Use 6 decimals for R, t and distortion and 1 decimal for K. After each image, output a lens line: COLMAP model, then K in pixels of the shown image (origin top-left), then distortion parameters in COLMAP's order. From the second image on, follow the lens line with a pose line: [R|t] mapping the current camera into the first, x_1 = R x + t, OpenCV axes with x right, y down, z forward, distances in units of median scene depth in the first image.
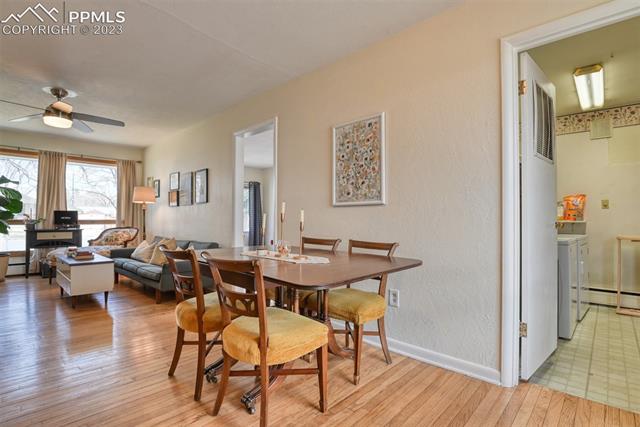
lens RADIAL K [[311.8, 0, 321.8], [0, 311.8, 217.3], [0, 0, 1]] dist [-0.030233, -0.000600]
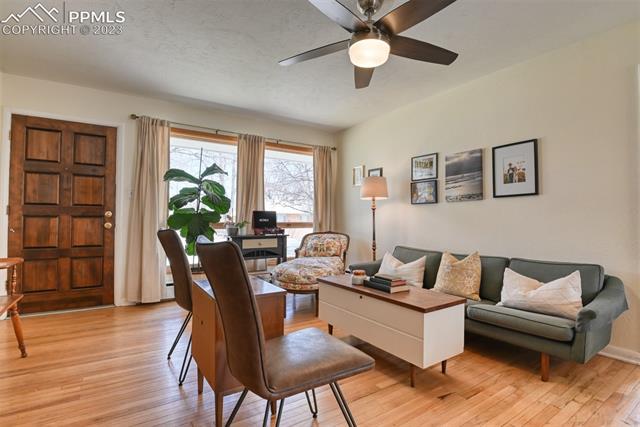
lens RADIAL K [[311.8, 0, 321.8], [0, 311.8, 217.3], [0, 0, 1]] dist [-0.030233, -0.000600]
pose [[0.975651, -0.003943, -0.219293, -0.527751], [0.002322, 0.999968, -0.007647, 0.000885], [0.219316, 0.006952, 0.975629, 0.257465]]
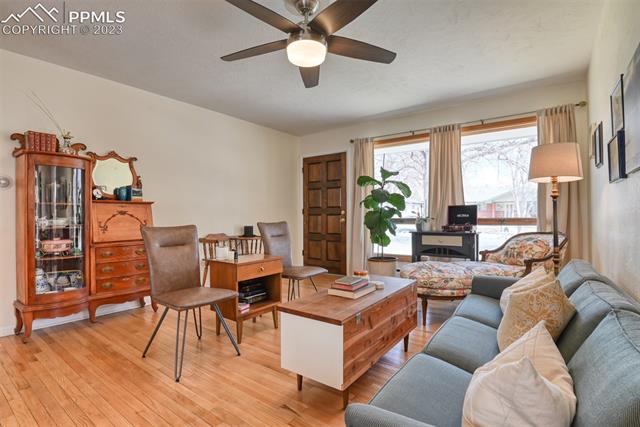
lens RADIAL K [[311.8, 0, 321.8], [0, 311.8, 217.3], [0, 0, 1]] dist [-0.030233, -0.000600]
pose [[0.123627, -0.003308, -0.992323, -0.175153], [0.010067, 0.999947, -0.002079, 0.004182], [0.992278, -0.009733, 0.123654, 0.599687]]
